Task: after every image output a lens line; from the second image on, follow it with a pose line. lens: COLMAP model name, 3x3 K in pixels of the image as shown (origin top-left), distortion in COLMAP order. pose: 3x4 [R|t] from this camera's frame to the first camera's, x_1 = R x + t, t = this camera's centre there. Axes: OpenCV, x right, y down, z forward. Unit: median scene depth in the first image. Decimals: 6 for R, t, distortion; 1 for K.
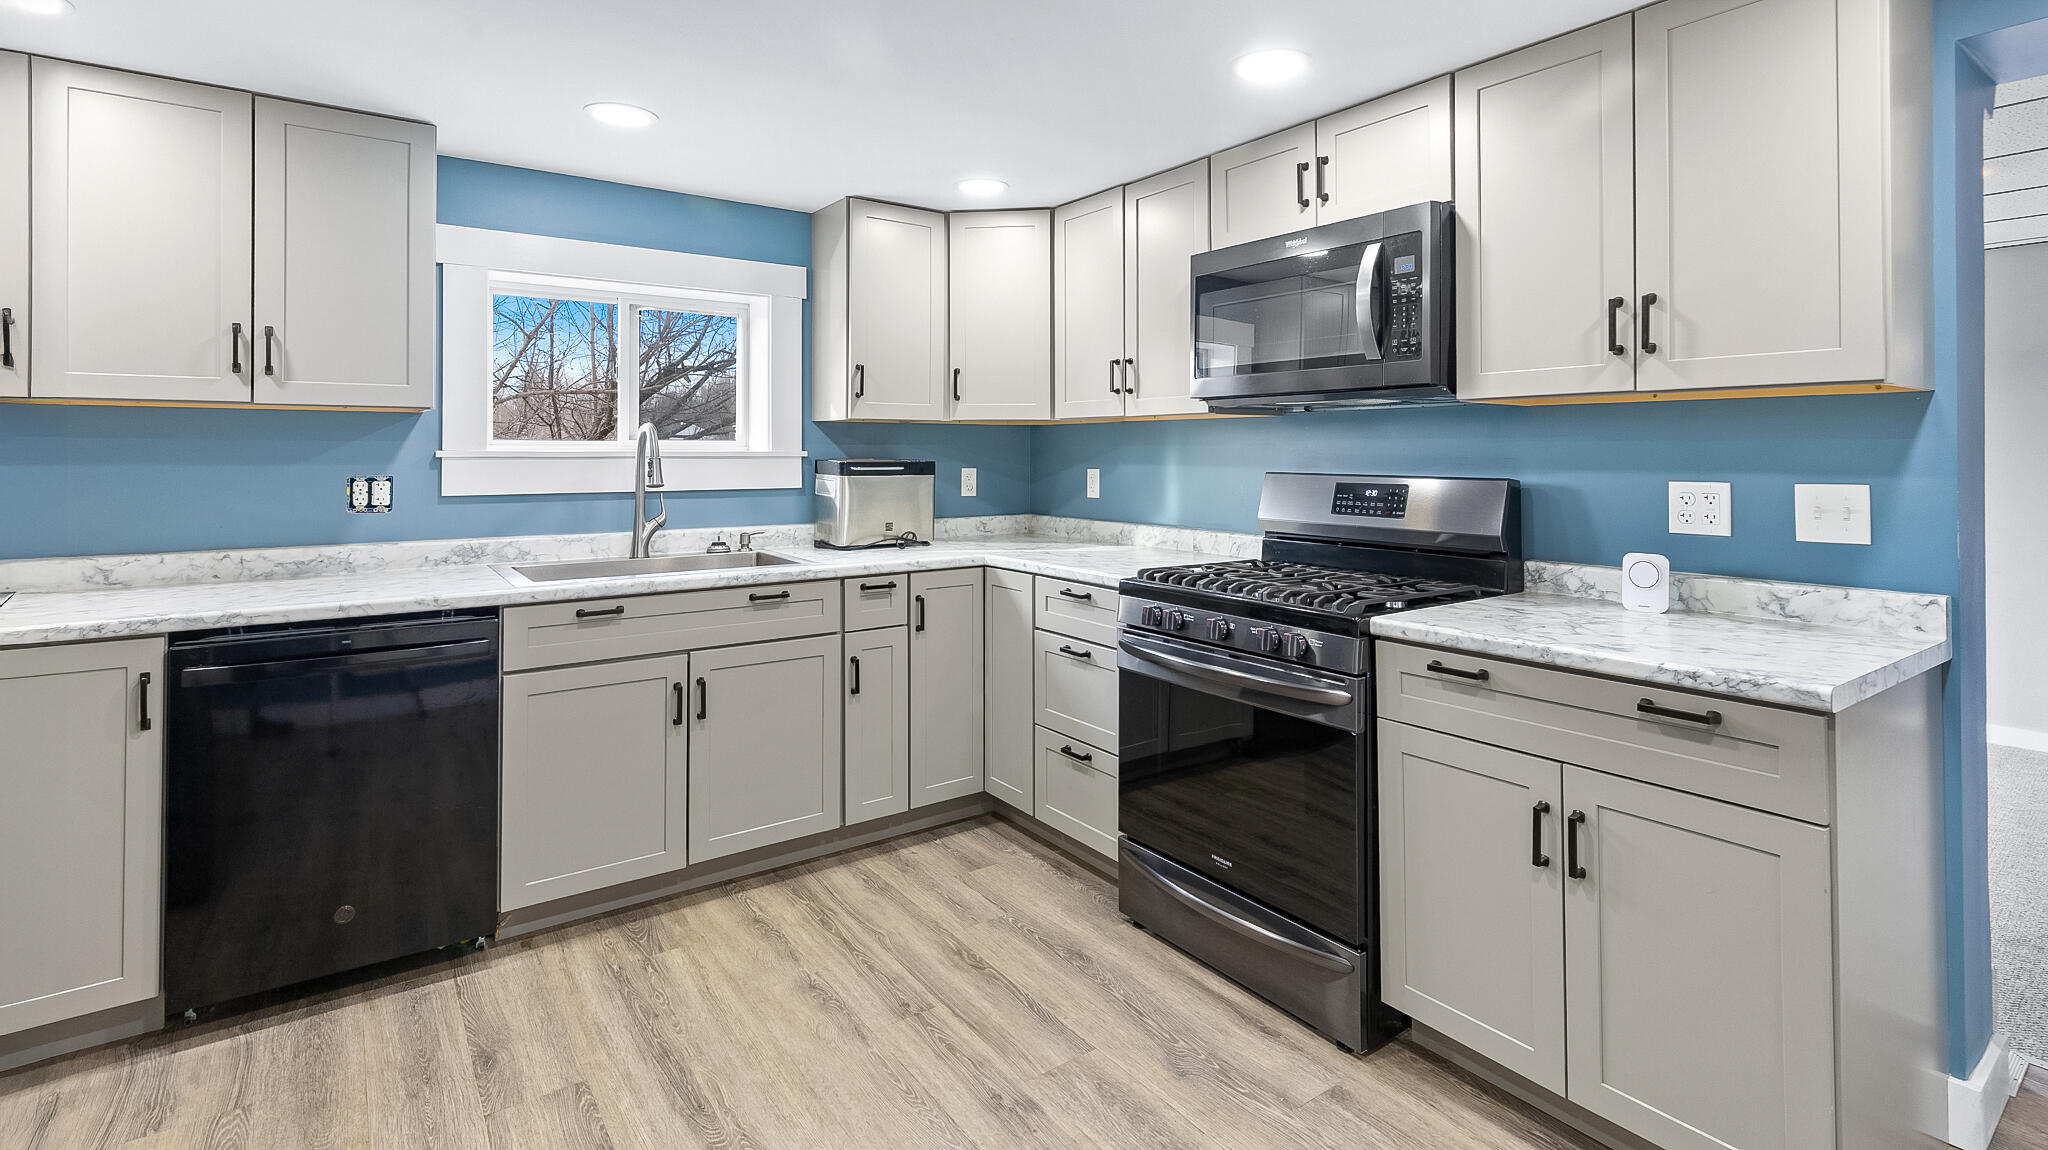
lens RADIAL K [[961.5, 0, 1017.7], [0, 961.5, 489.0], [0, 0, 1]] dist [0.002508, -0.000147]
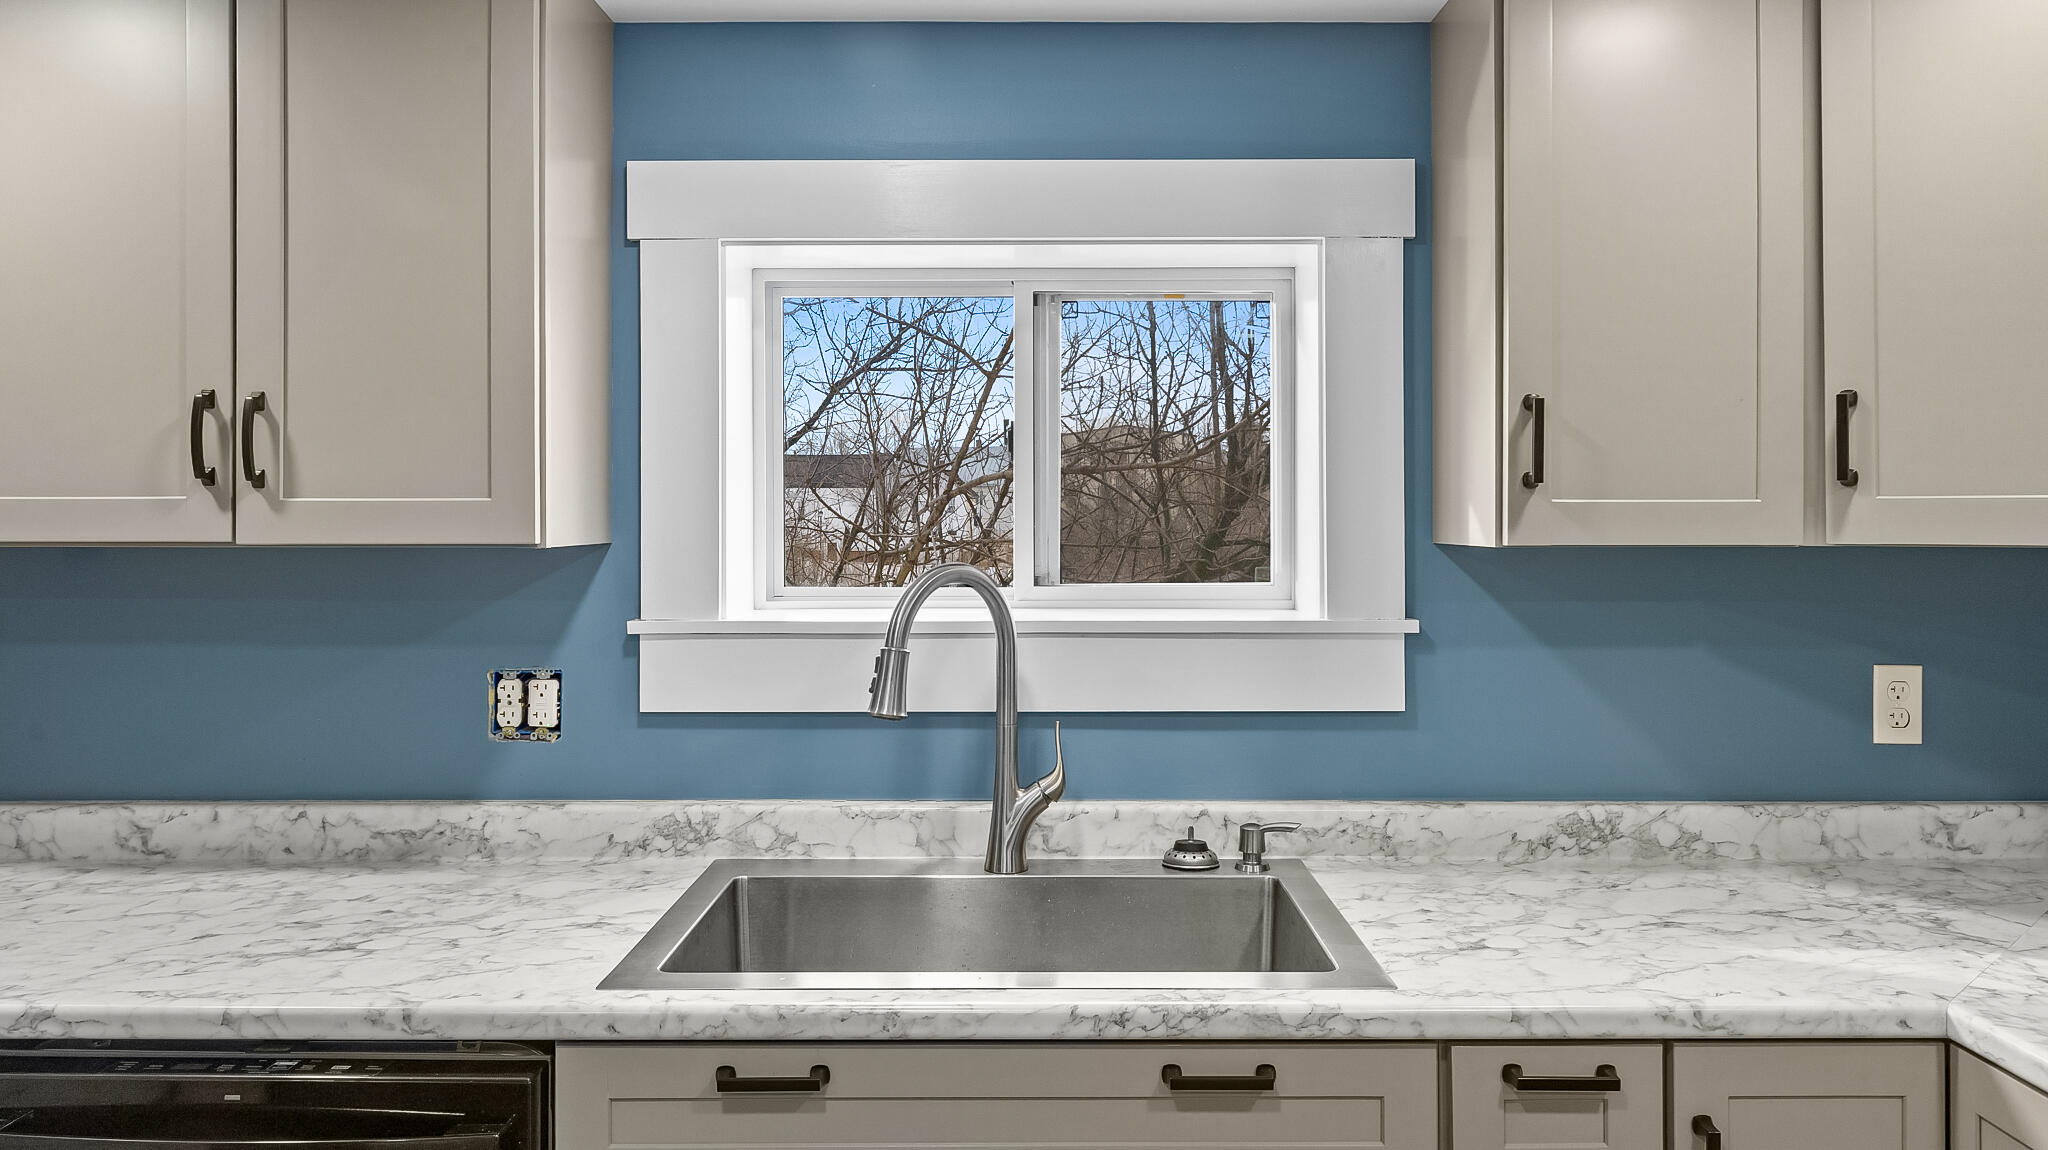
lens RADIAL K [[1453.7, 0, 1028.6], [0, 1453.7, 517.4], [0, 0, 1]] dist [-0.002489, -0.003608]
pose [[0.823972, -0.008184, -0.566572, -0.014496], [-0.017553, 0.999047, -0.039959, -0.065423], [0.566359, 0.042870, 0.823043, 0.495690]]
